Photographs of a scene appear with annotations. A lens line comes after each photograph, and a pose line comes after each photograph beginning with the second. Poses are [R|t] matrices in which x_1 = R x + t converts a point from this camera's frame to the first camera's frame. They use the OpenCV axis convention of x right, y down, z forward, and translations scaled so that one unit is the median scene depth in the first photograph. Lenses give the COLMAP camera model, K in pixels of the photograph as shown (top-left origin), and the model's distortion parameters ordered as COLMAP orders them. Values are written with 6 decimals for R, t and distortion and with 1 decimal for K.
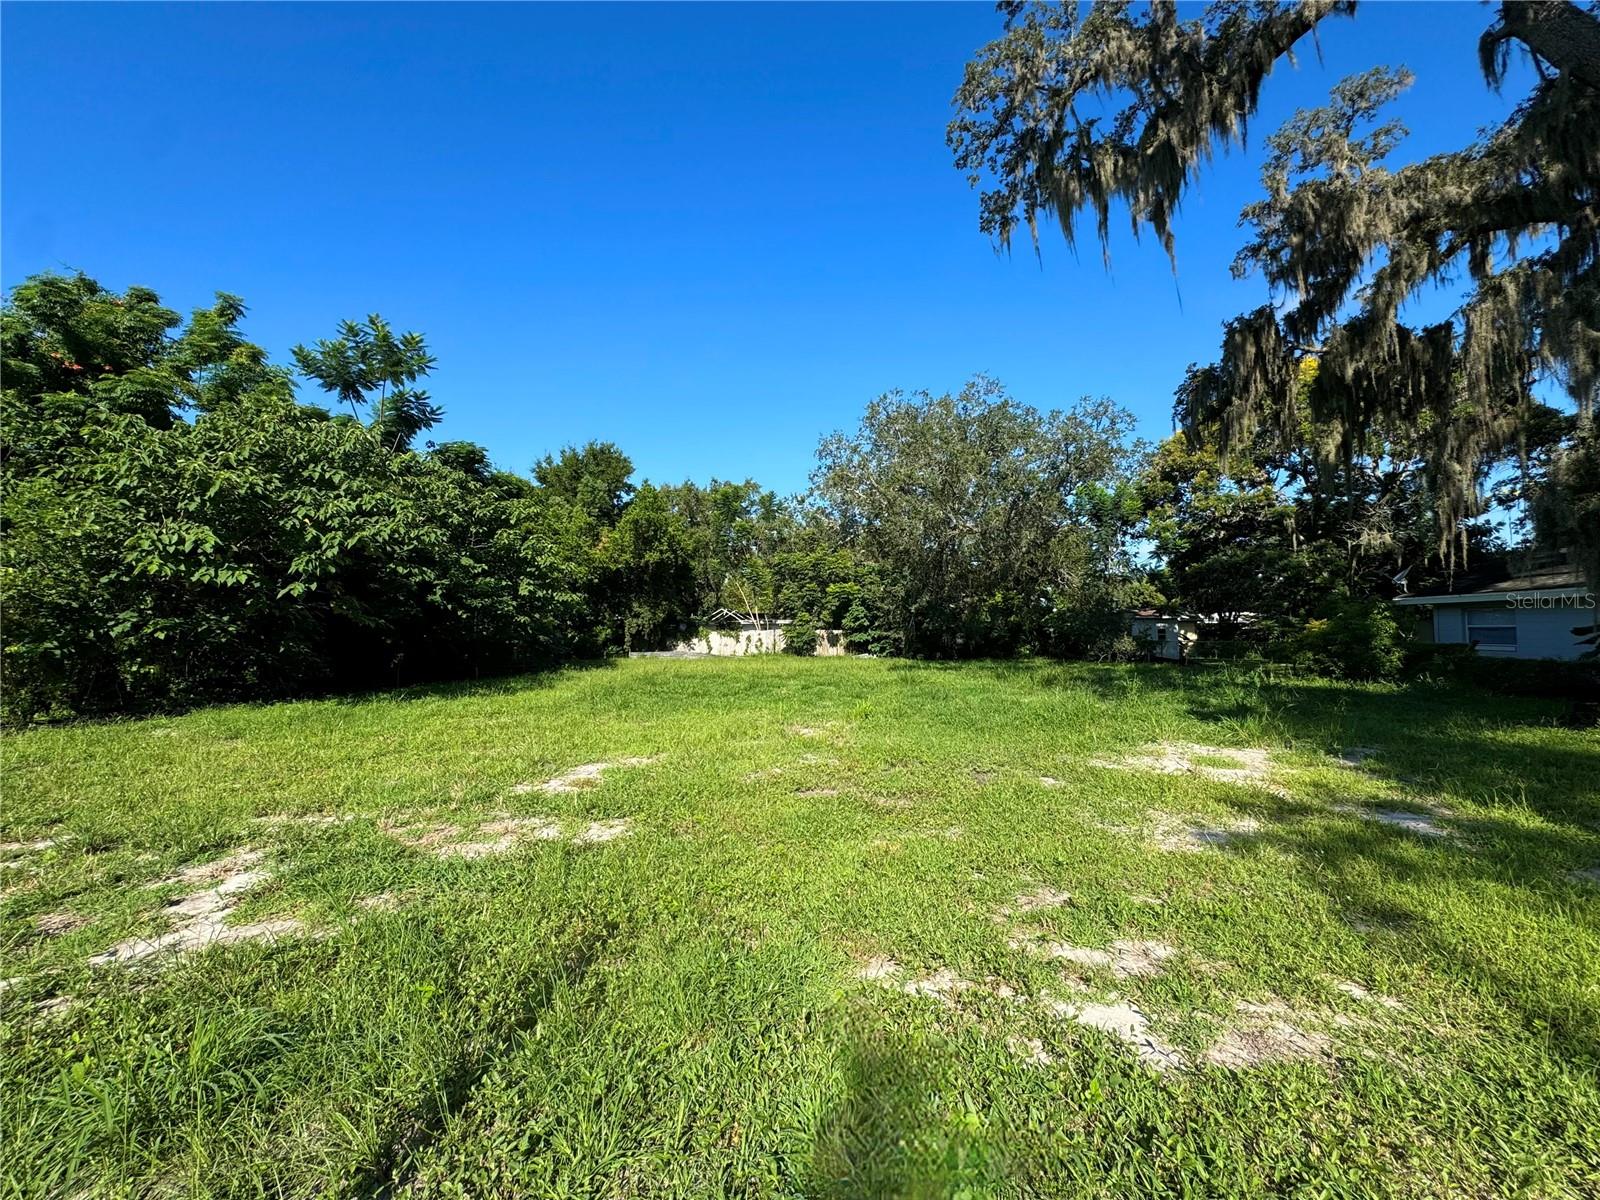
lens RADIAL K [[638.9, 0, 791.9], [0, 638.9, 606.8], [0, 0, 1]] dist [-0.010202, 0.000176]
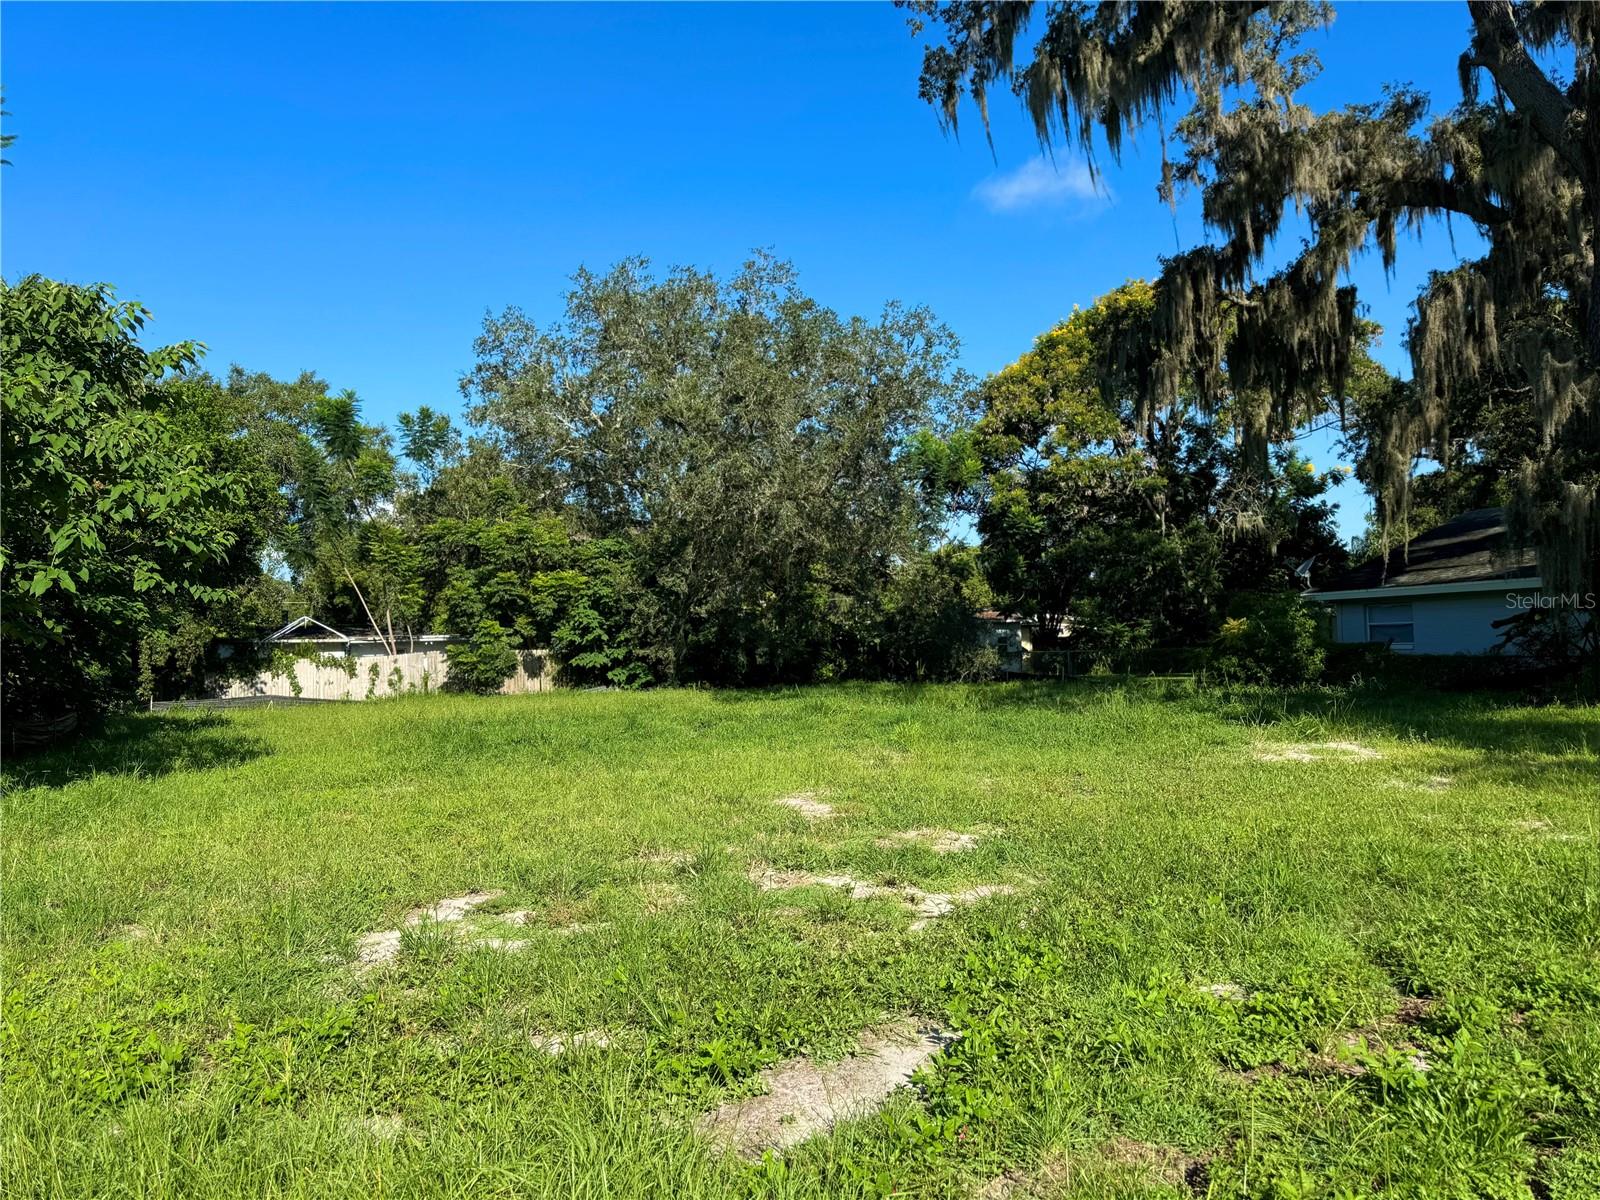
lens RADIAL K [[1119.3, 0, 807.8], [0, 1119.3, 615.9], [0, 0, 1]] dist [0.101596, -0.143451]
pose [[0.897343, -0.010668, 0.441206, -0.277540], [0.009050, 0.999942, 0.005770, 0.001870], [-0.441242, -0.001185, 0.897387, -0.086672]]
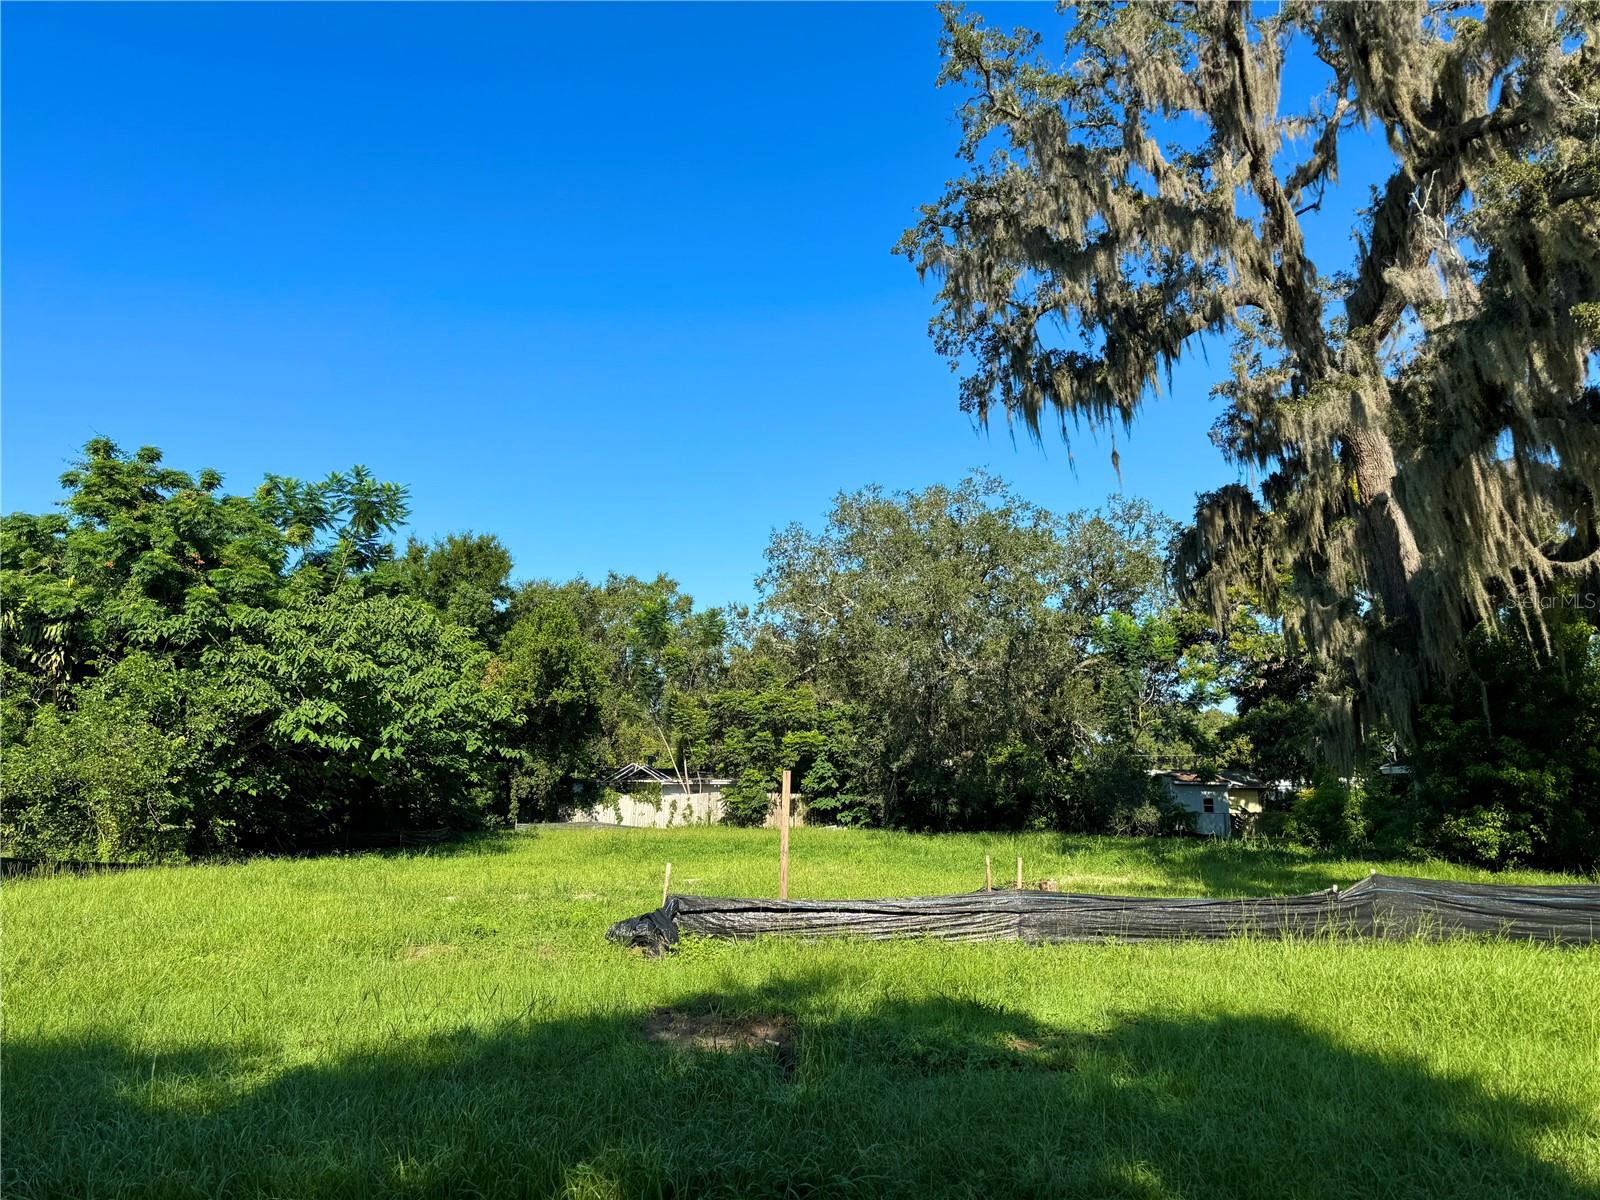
lens RADIAL K [[1113.7, 0, 797.8], [0, 1113.7, 618.2], [0, 0, 1]] dist [0.174913, -0.306460]
pose [[0.994632, 0.023542, 0.100759, -0.102434], [-0.011112, 0.992445, -0.122183, -0.012277], [-0.102874, 0.120407, 0.987380, -0.524377]]
